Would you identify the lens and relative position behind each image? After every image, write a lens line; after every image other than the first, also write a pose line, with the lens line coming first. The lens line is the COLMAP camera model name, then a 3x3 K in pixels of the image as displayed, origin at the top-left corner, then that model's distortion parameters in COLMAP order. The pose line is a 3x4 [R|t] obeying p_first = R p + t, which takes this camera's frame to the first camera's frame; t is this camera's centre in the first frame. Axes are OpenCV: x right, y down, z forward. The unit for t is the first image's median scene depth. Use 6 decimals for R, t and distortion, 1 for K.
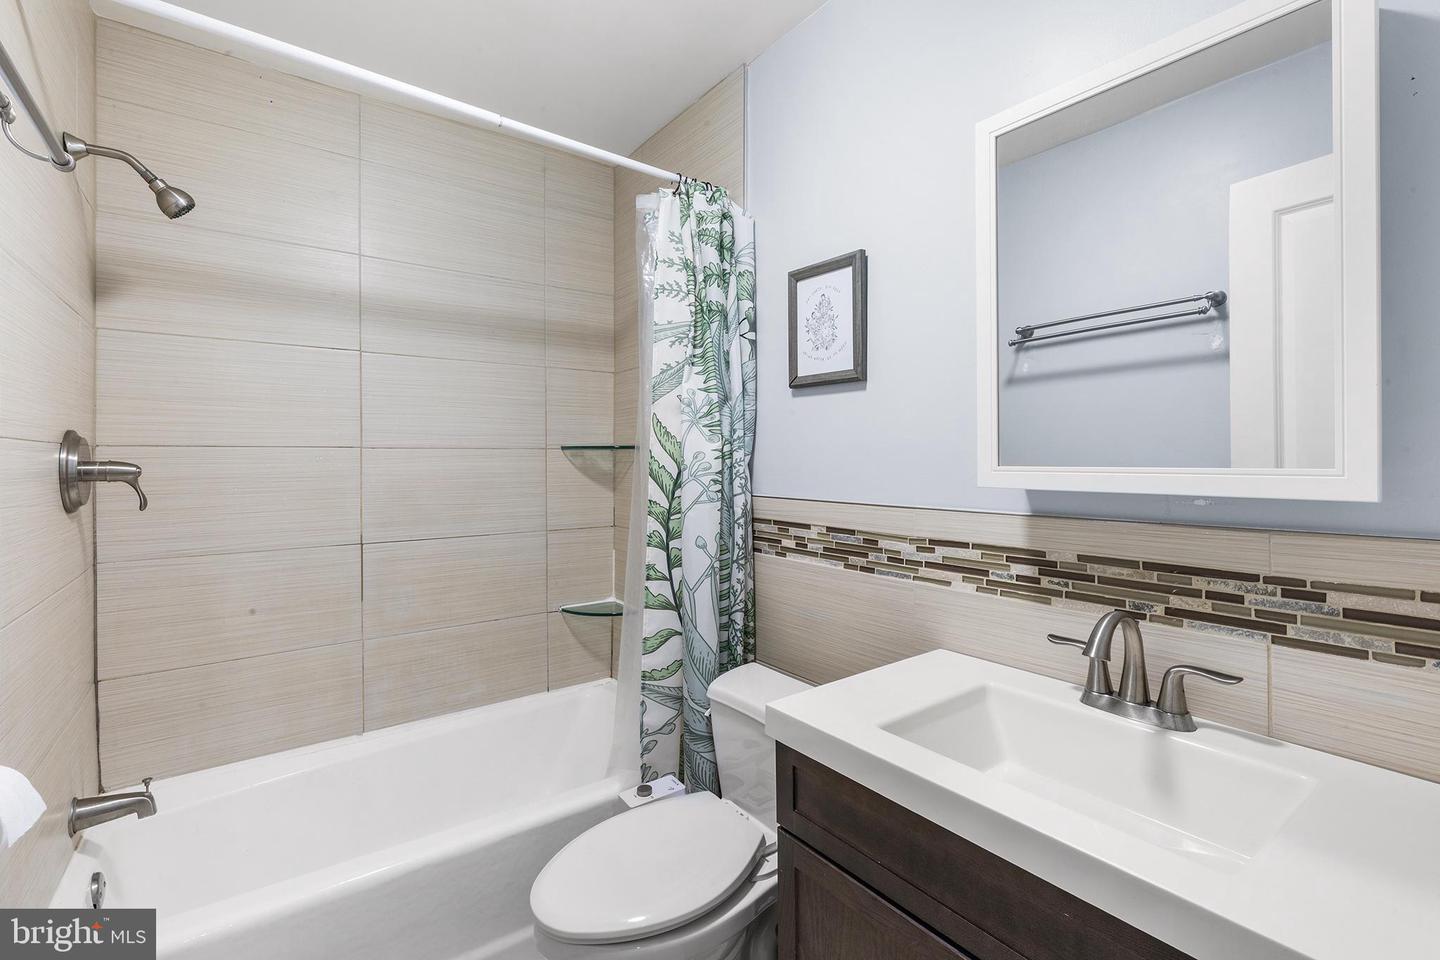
lens RADIAL K [[656.5, 0, 719.3], [0, 656.5, 477.5], [0, 0, 1]] dist [0.006121, -0.001422]
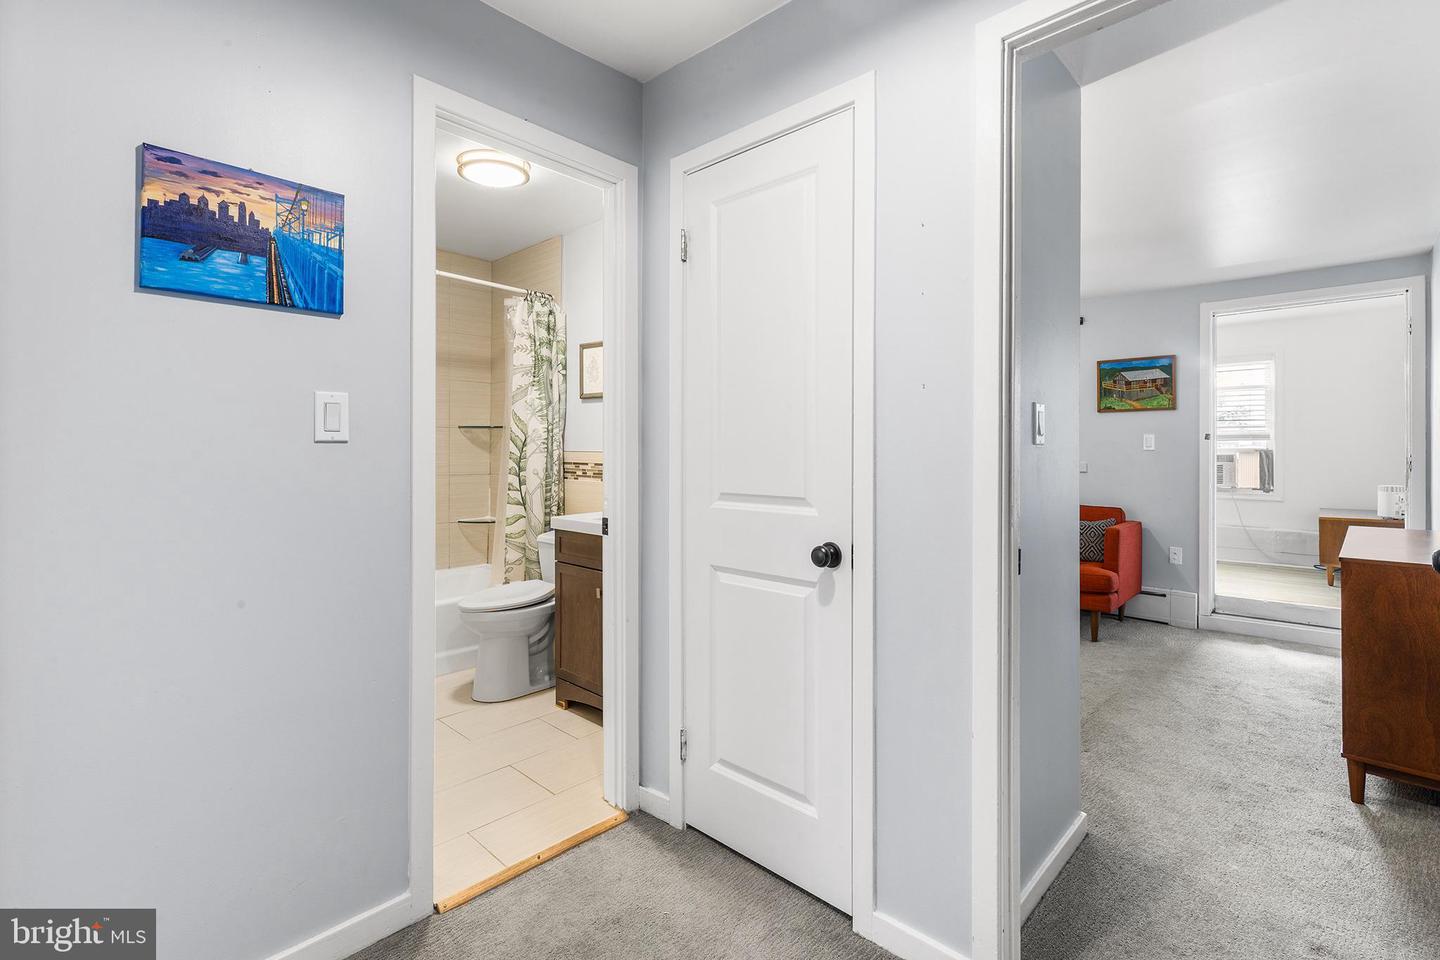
lens RADIAL K [[656.5, 0, 717.9], [0, 656.5, 449.9], [0, 0, 1]] dist [0.006121, -0.001422]
pose [[0.982553, 0.005576, 0.185897, 0.144232], [-0.000942, 0.999687, -0.025004, 0.075703], [-0.185978, 0.024392, 0.982251, -1.095029]]
